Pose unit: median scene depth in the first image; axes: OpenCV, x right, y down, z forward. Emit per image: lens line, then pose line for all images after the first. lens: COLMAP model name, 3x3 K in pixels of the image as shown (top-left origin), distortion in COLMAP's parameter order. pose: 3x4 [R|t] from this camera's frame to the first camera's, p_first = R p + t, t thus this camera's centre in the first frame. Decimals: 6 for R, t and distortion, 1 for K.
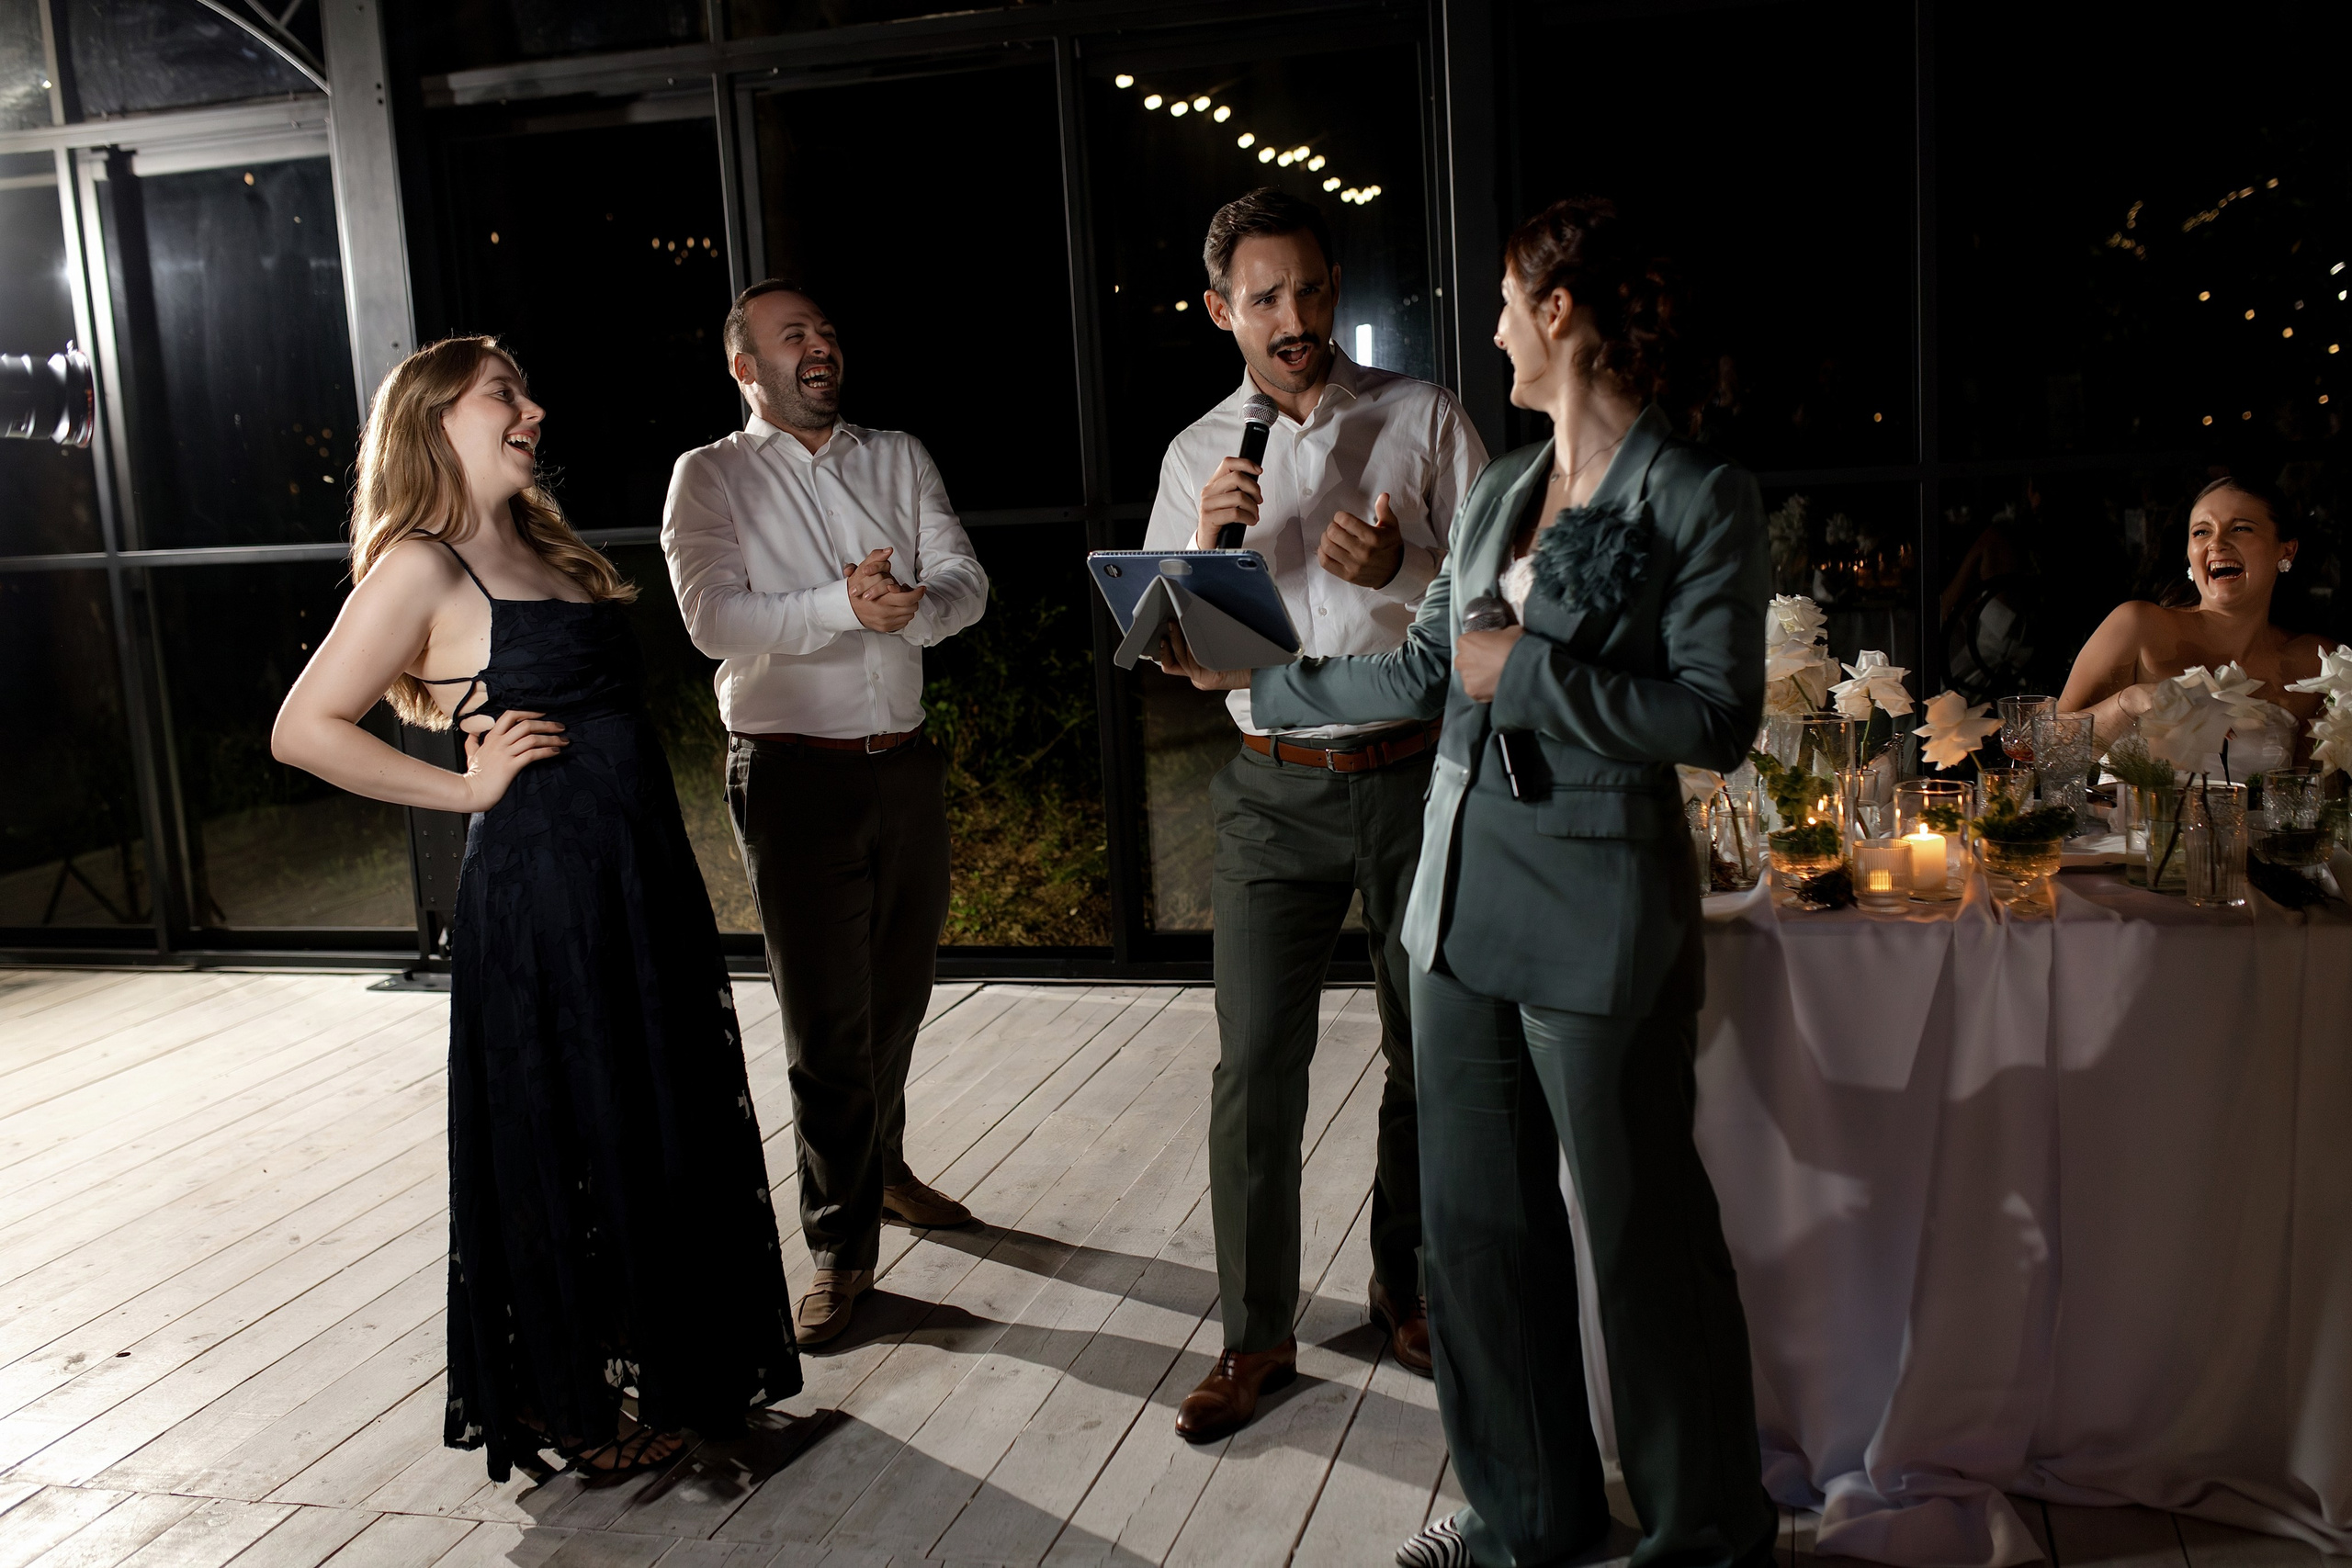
lens RADIAL K [[2232.4, 0, 1189.1], [0, 2232.4, 747.6], [0, 0, 1]] dist [-0.005007, 0.004360]
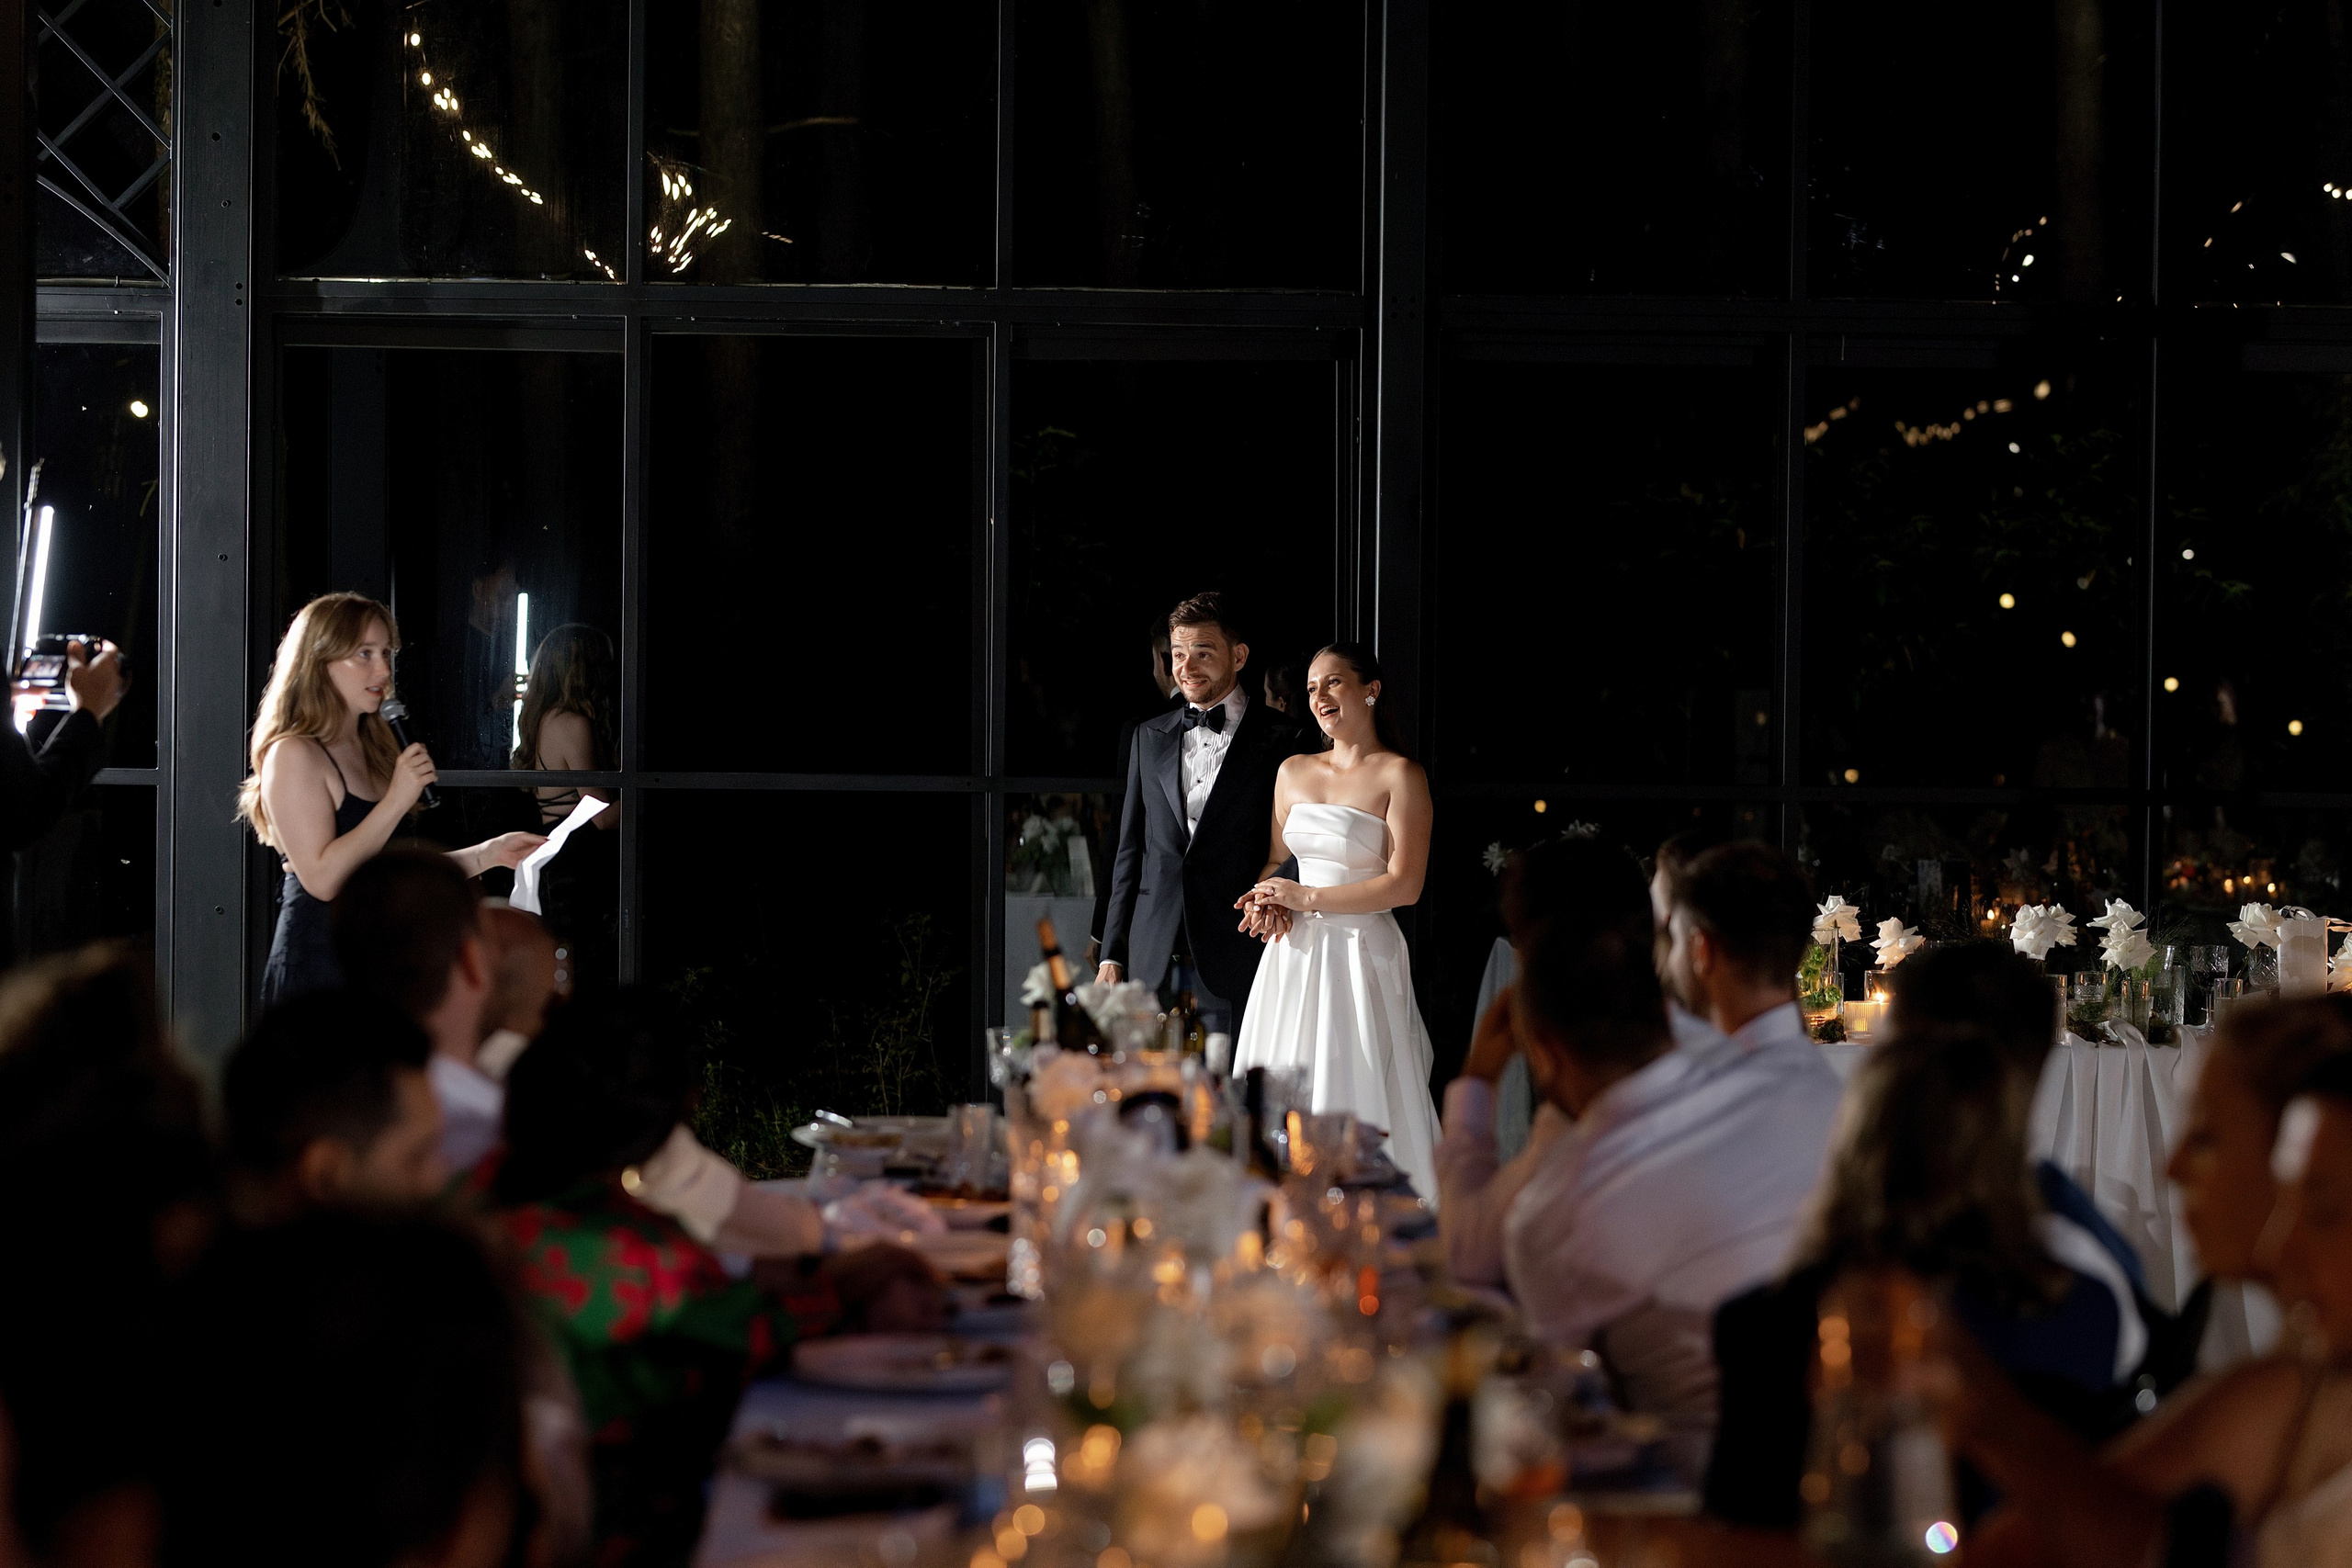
lens RADIAL K [[5658.8, 0, 1176.0], [0, 5658.8, 784.0], [0, 0, 1]] dist [0.034219, 0.074271]
pose [[0.952788, 0.065482, 0.296491, -1.067587], [-0.026482, 0.990668, -0.133696, 0.343410], [-0.302479, 0.119533, 0.945631, -2.113264]]
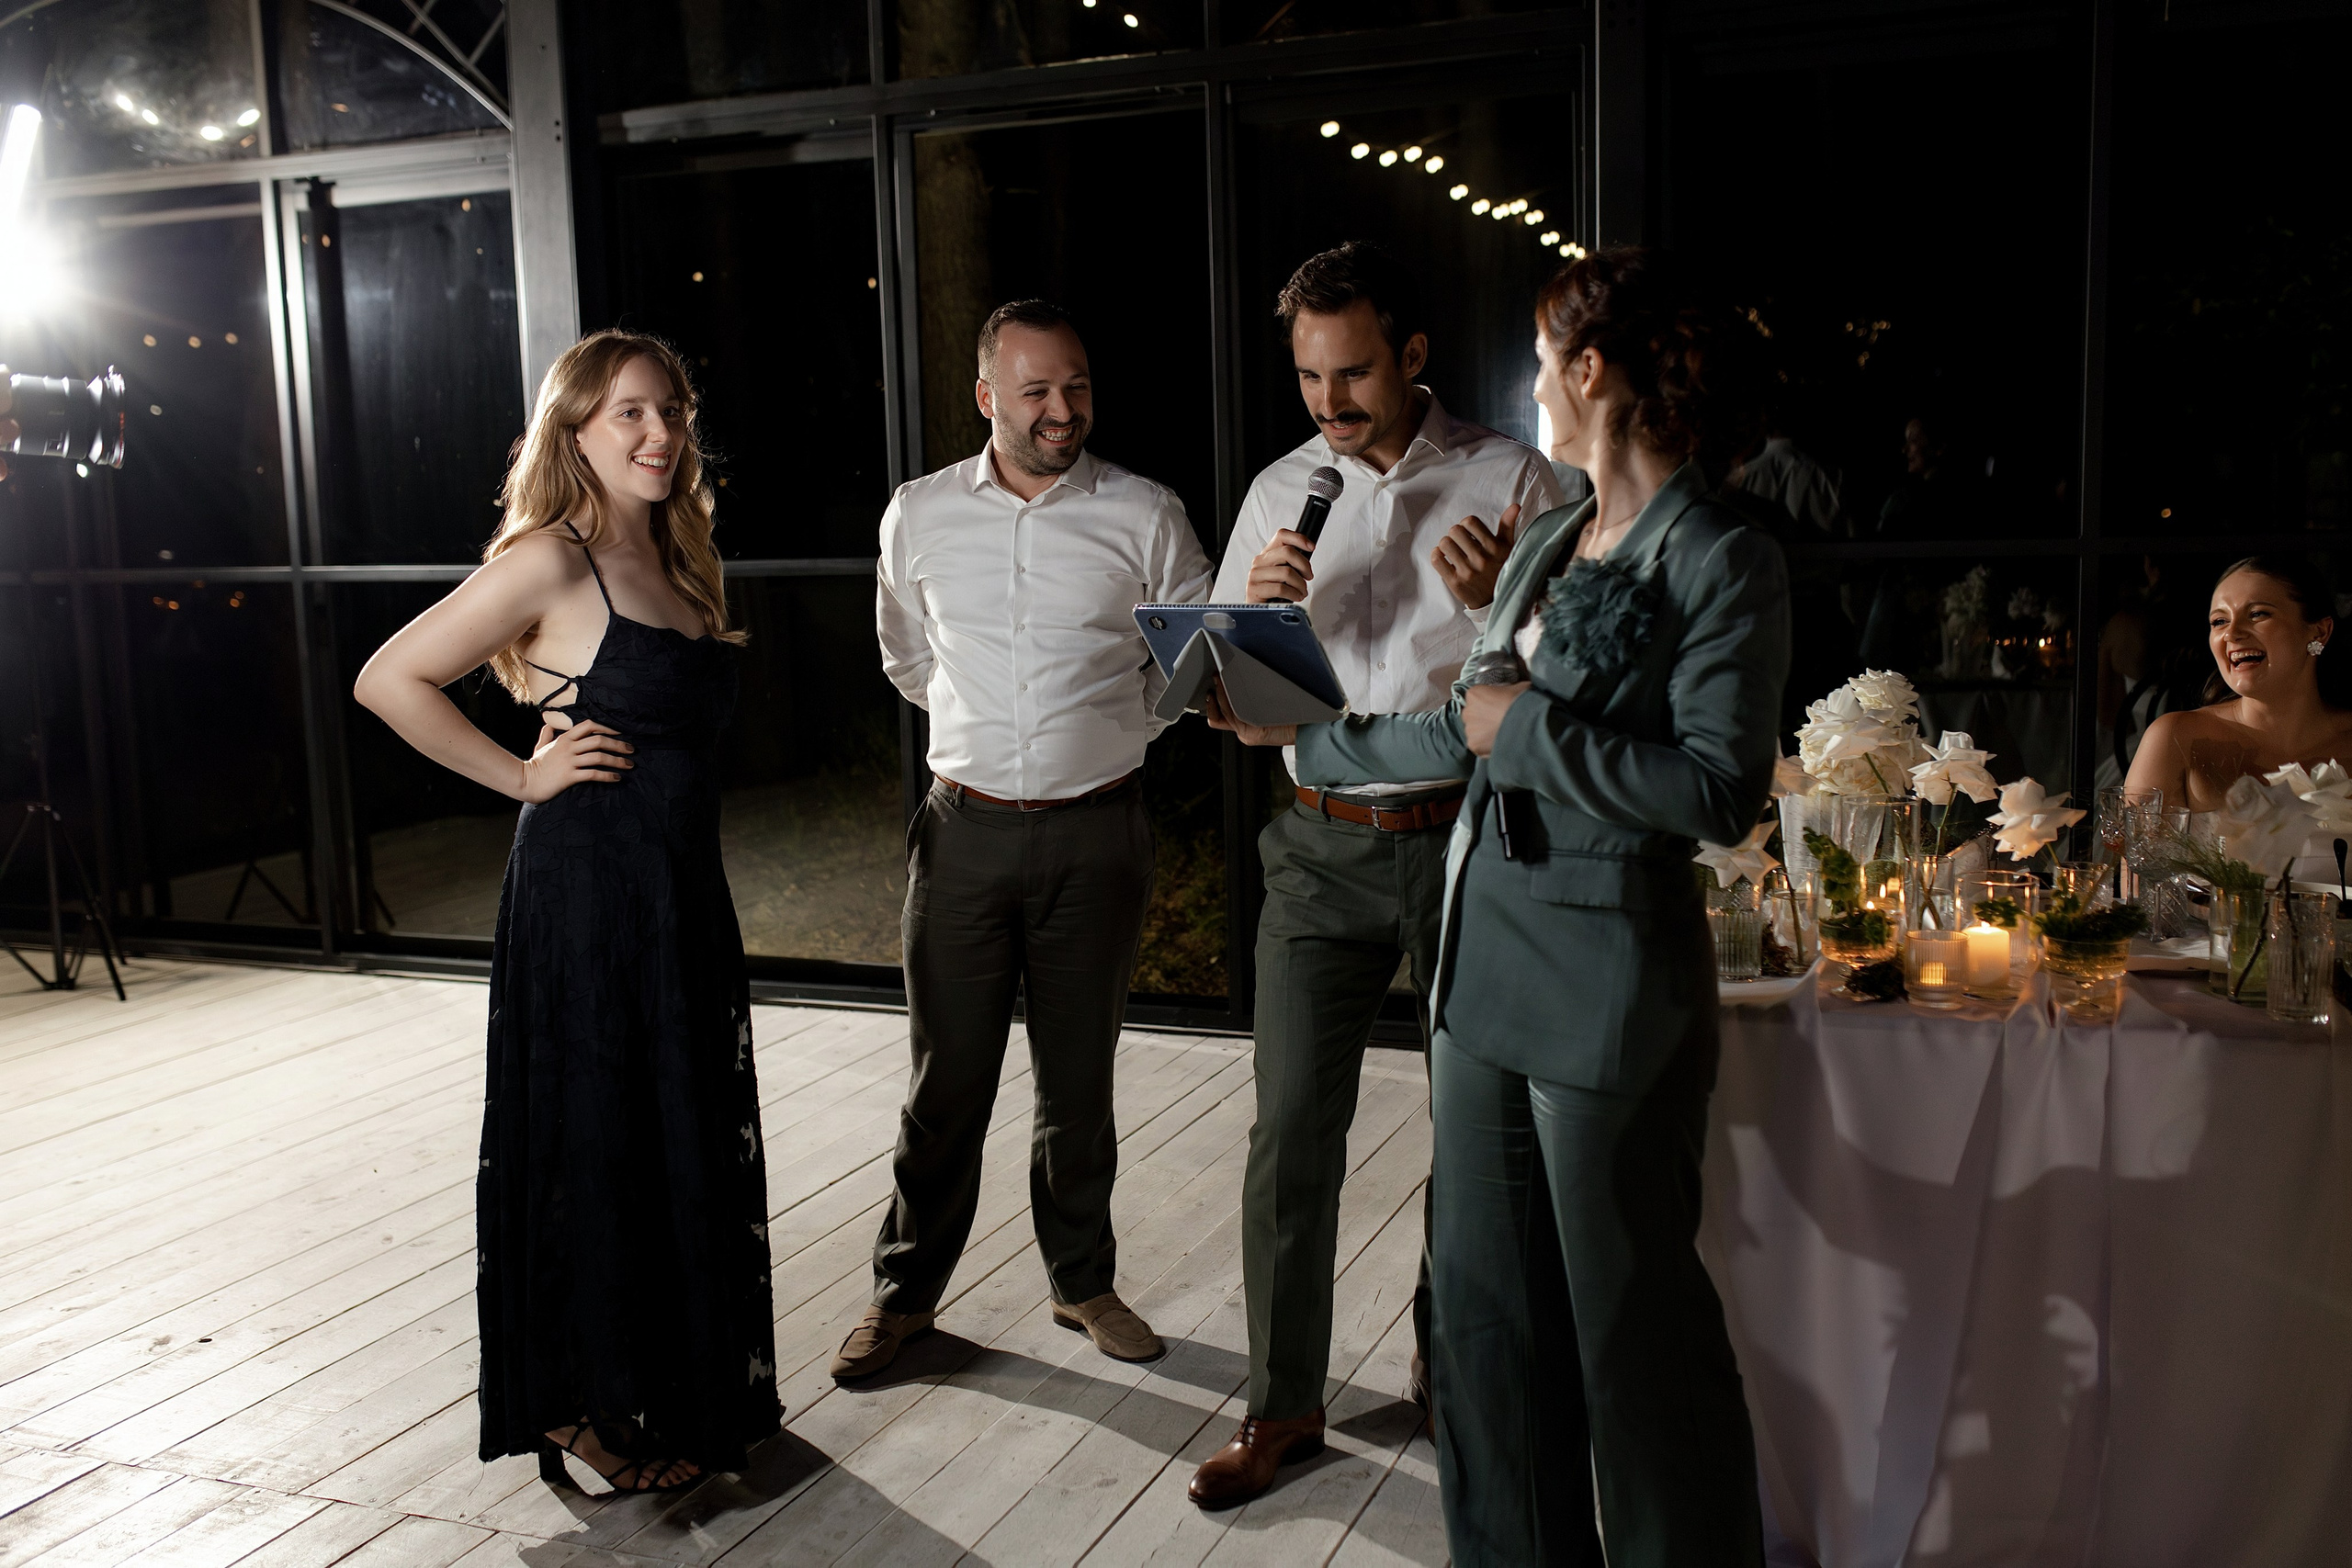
lens RADIAL K [[2225.3, 0, 1176.0], [0, 2225.3, 784.0], [0, 0, 1]] dist [-0.005991, -0.007253]
pose [[0.993420, 0.044221, -0.105650, 0.065931], [-0.044745, 0.998995, -0.002593, -0.003303], [0.105429, 0.007303, 0.994400, 0.019793]]
